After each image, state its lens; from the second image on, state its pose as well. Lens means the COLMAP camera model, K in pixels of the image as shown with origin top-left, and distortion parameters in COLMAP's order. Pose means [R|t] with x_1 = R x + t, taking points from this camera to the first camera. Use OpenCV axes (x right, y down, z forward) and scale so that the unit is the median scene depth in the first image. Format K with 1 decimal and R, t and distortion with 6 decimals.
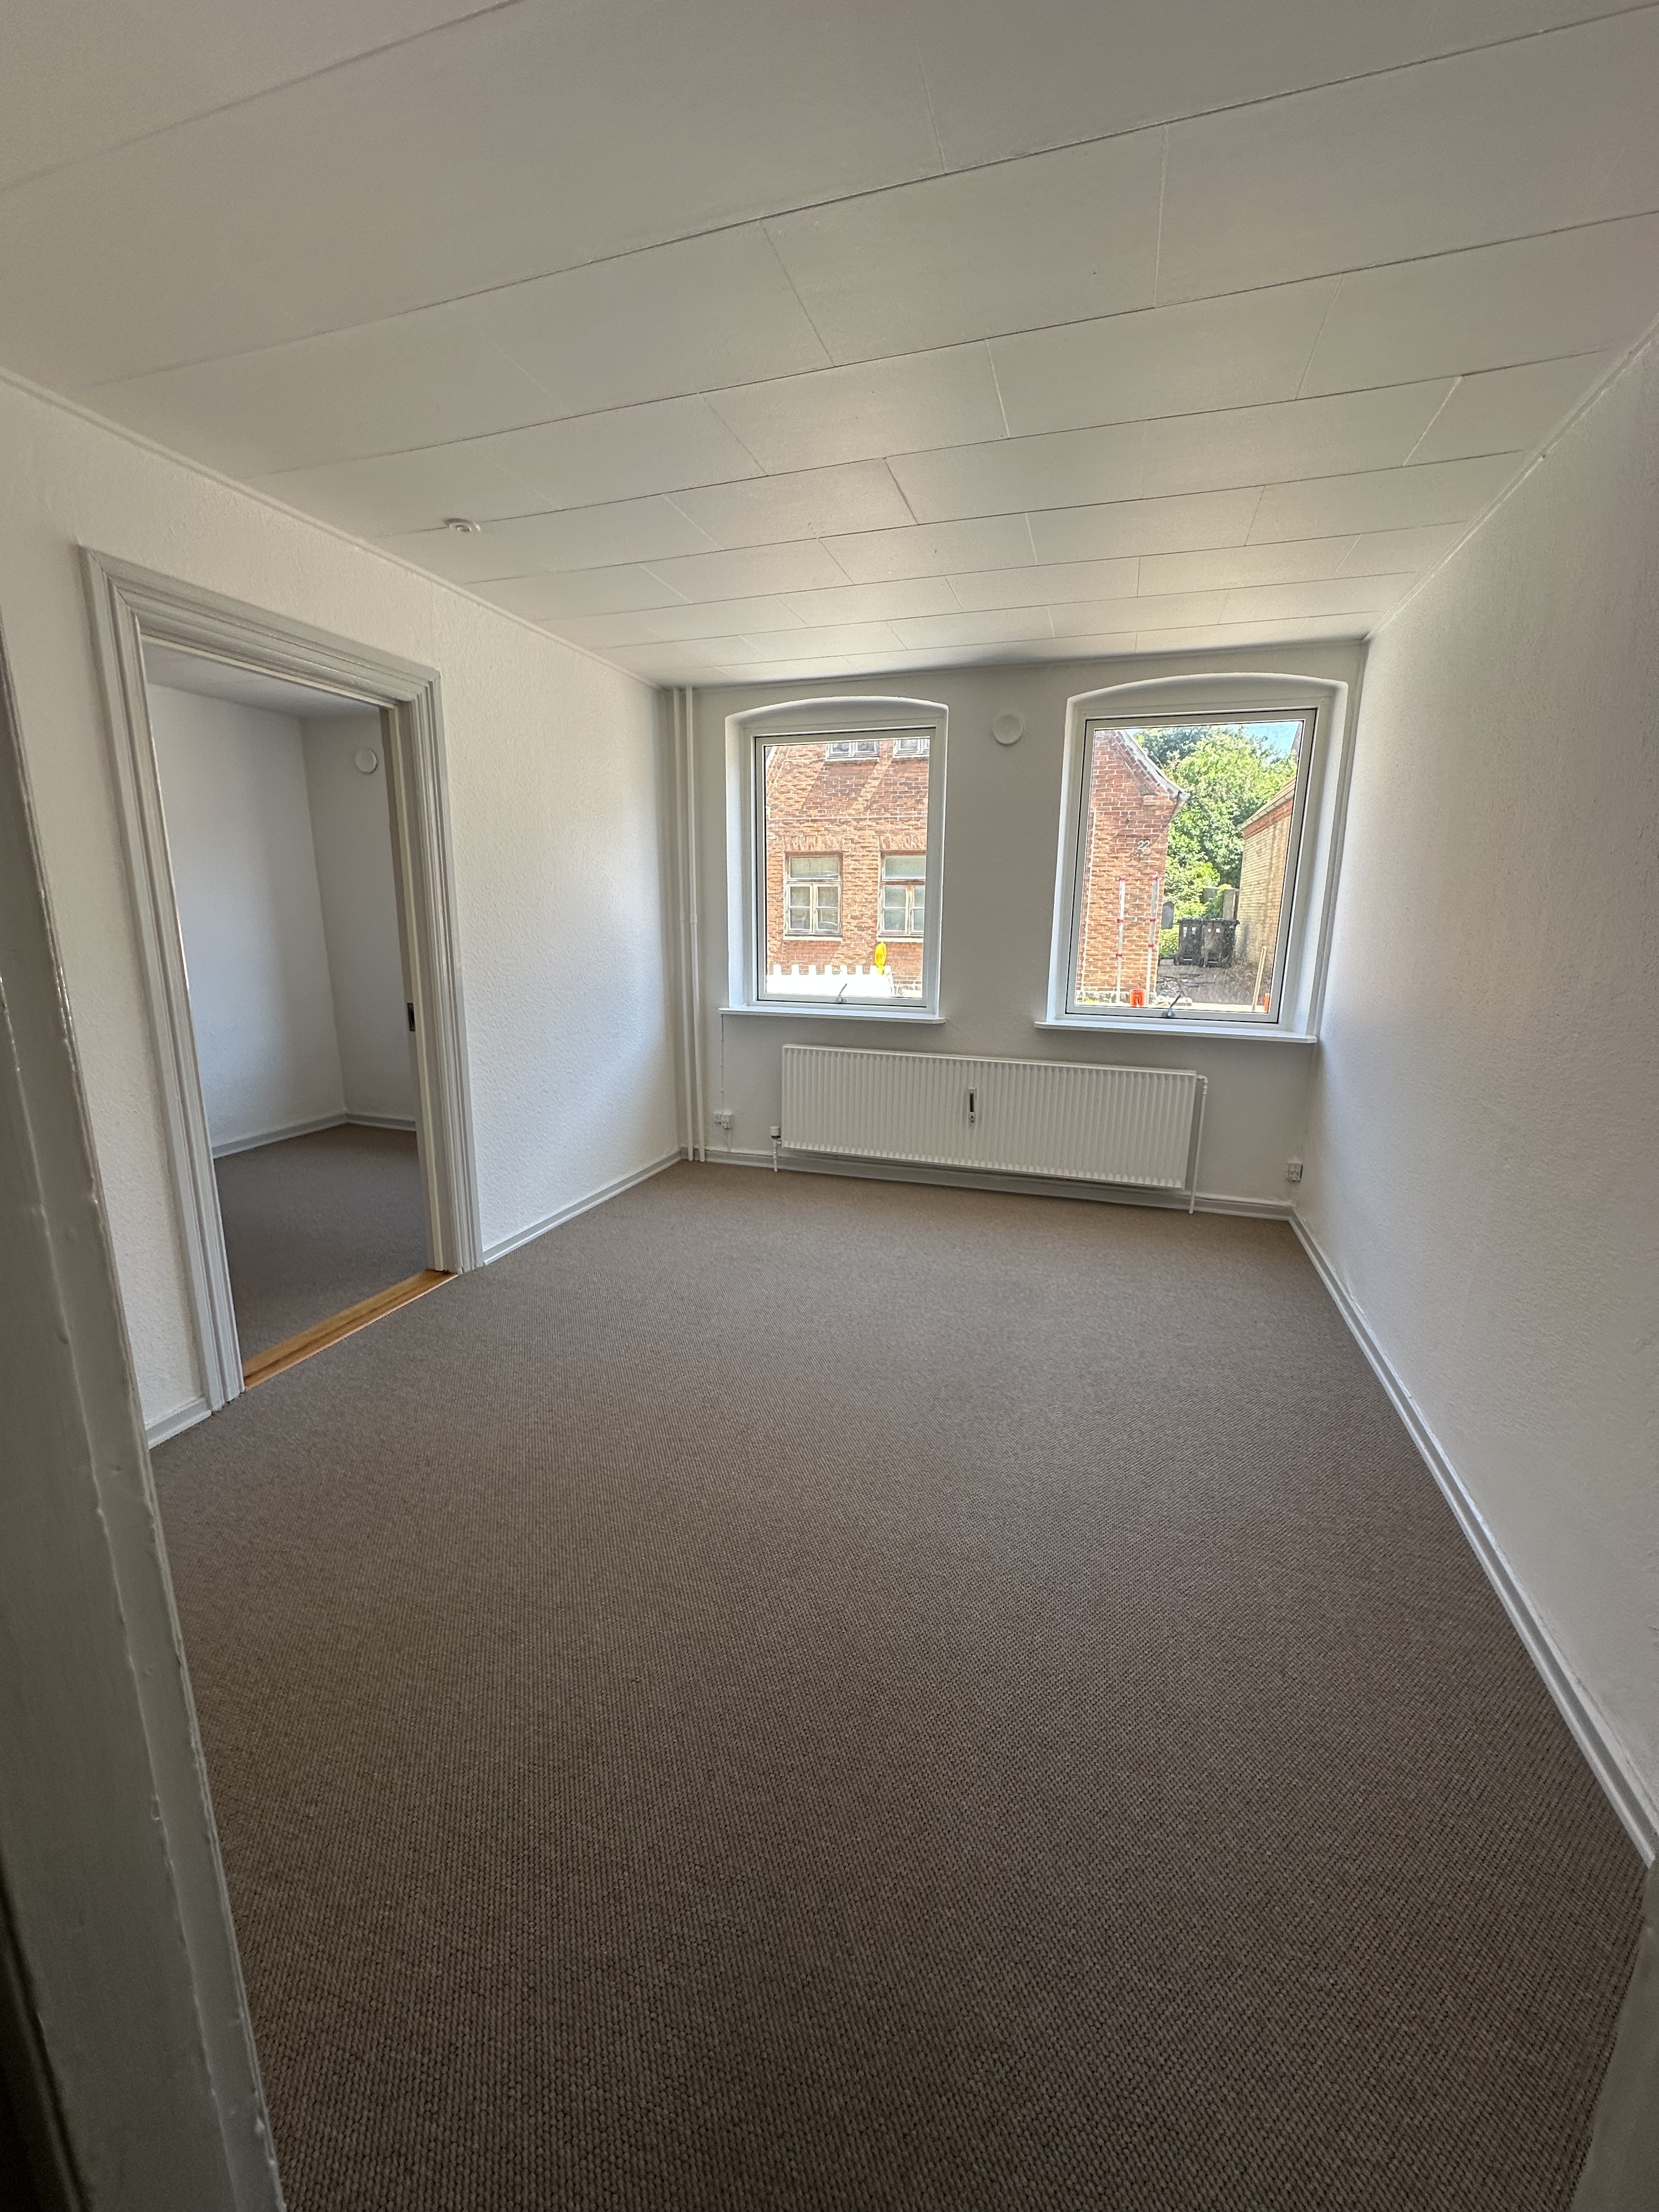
lens RADIAL K [[887.7, 0, 830.0], [0, 887.7, 1110.2], [0, 0, 1]] dist [0.000306, 0.000094]
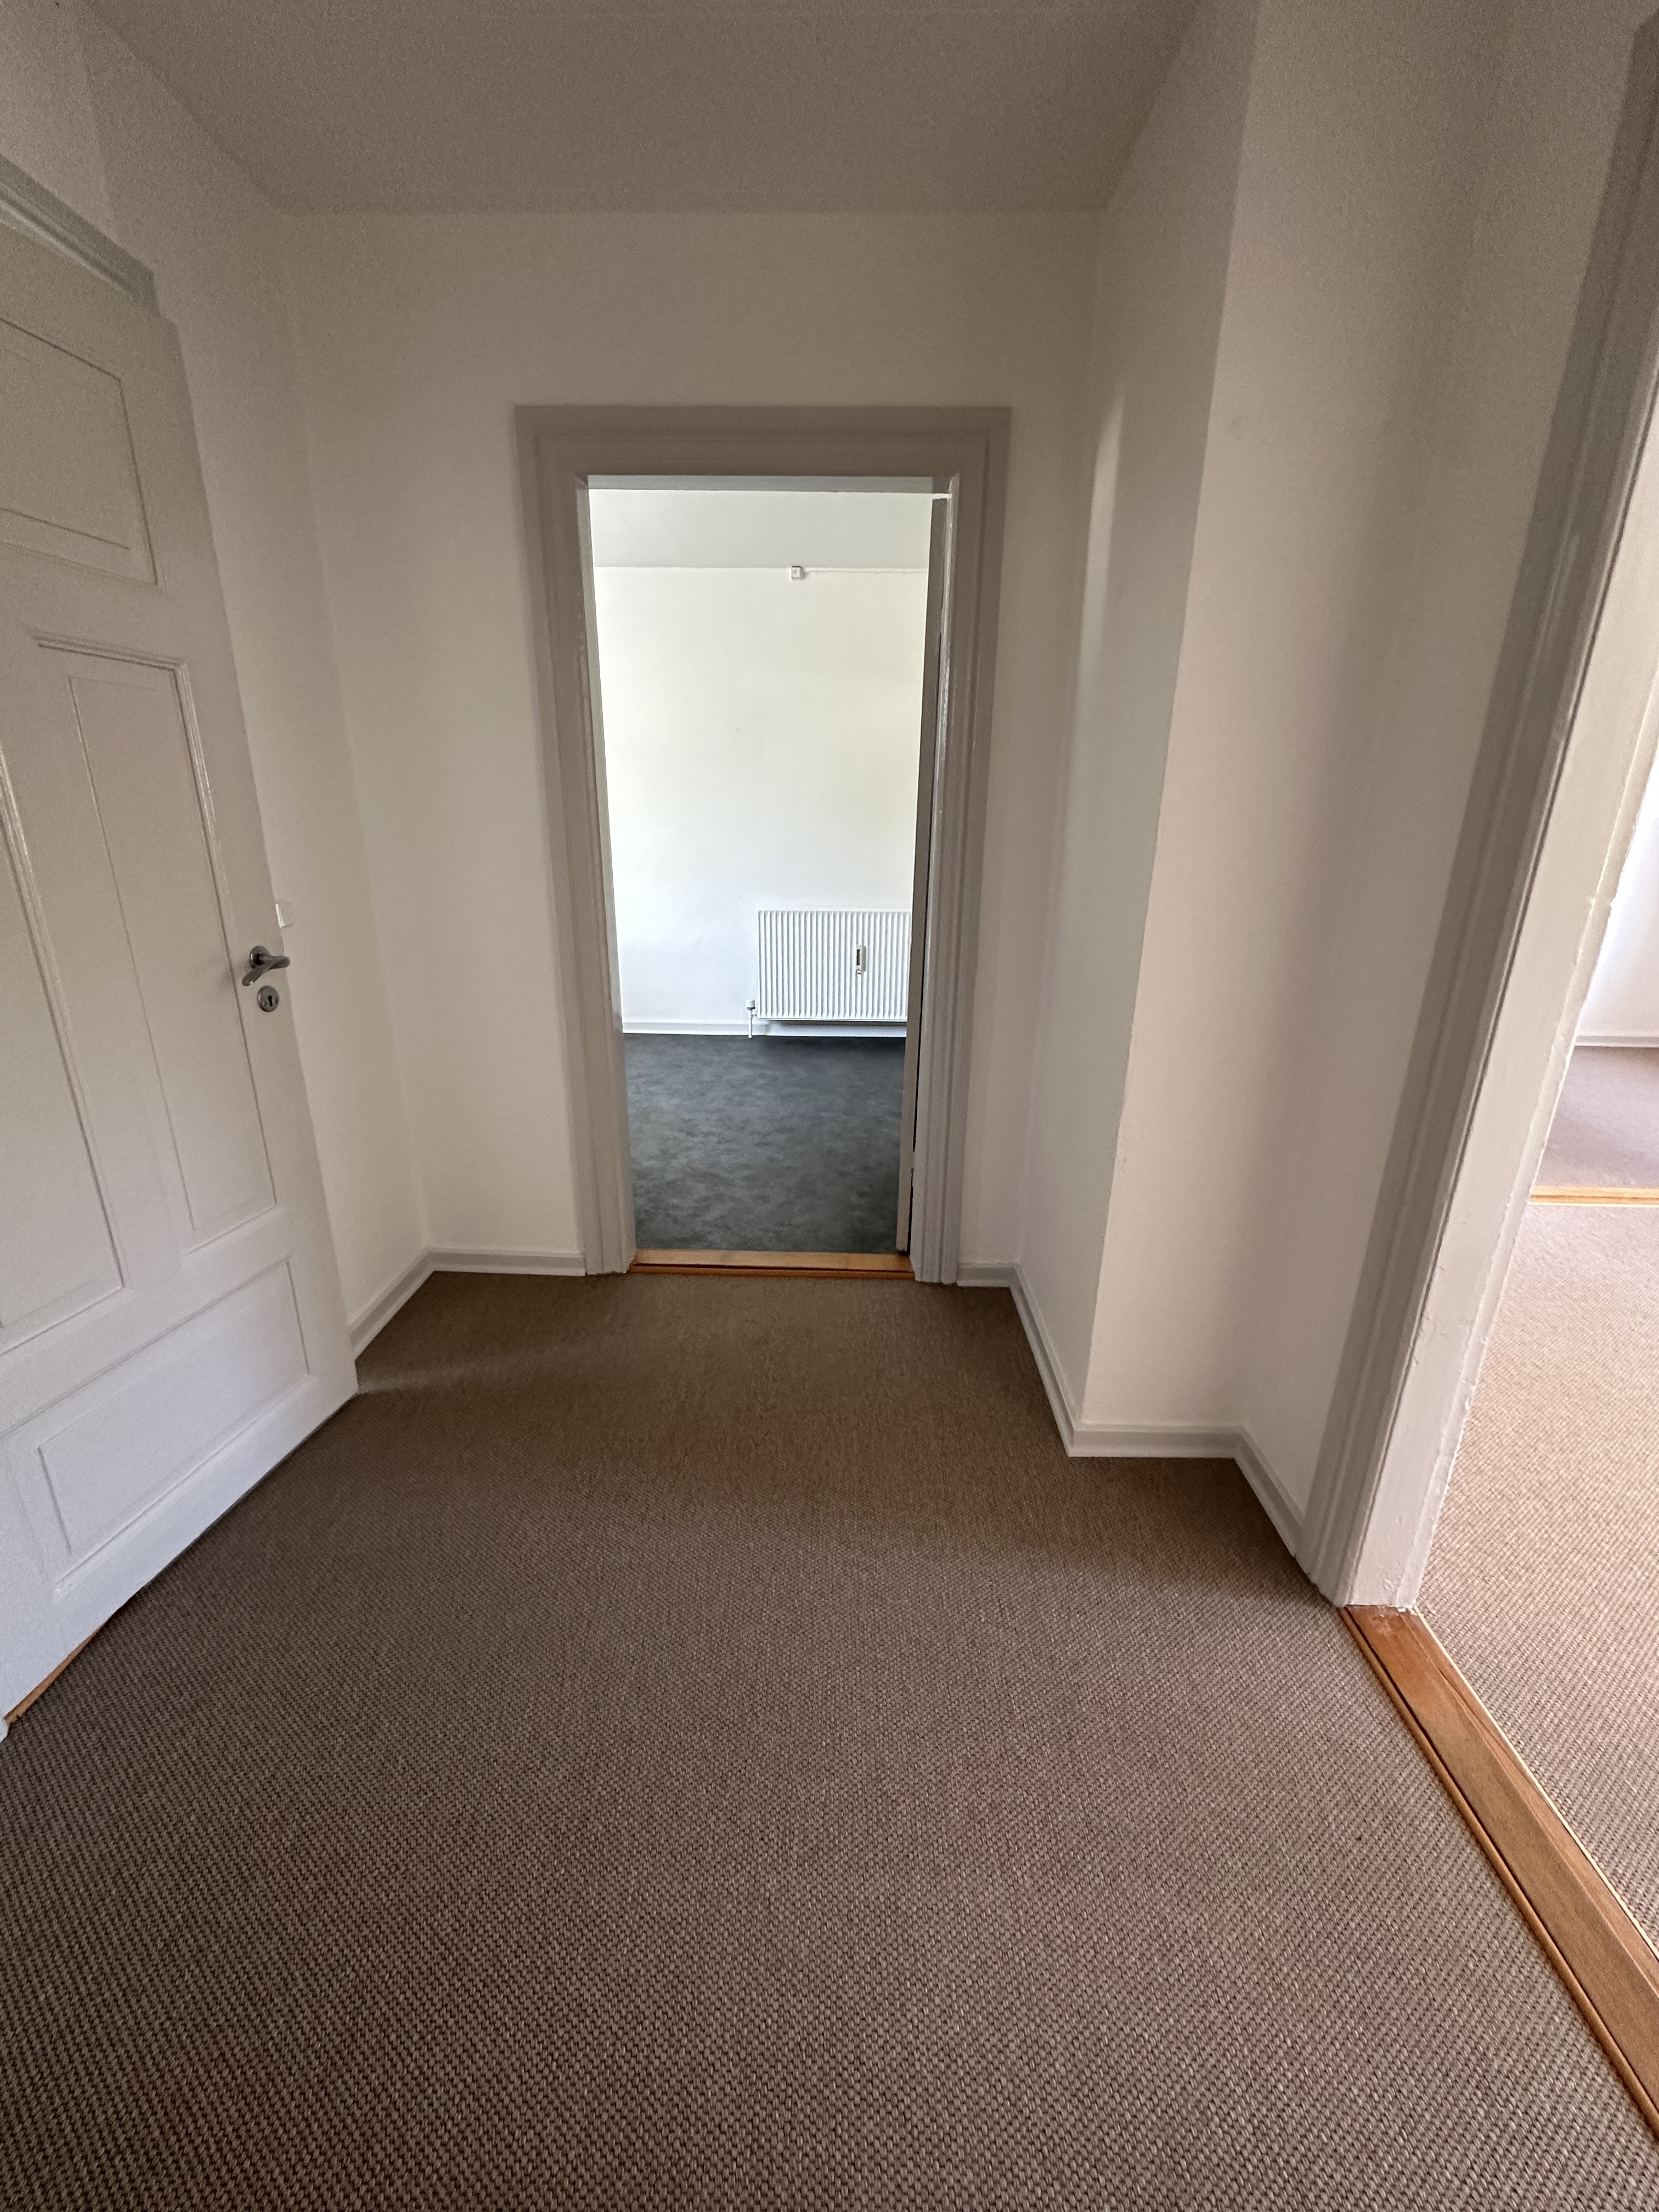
lens RADIAL K [[887.7, 0, 827.4], [0, 887.7, 1103.9], [0, 0, 1]] dist [0.000306, 0.000094]
pose [[0.290795, 0.297317, -0.909418, 0.130372], [-0.221172, 0.945638, 0.238436, 0.088373], [0.930871, 0.131802, 0.340745, -0.263719]]
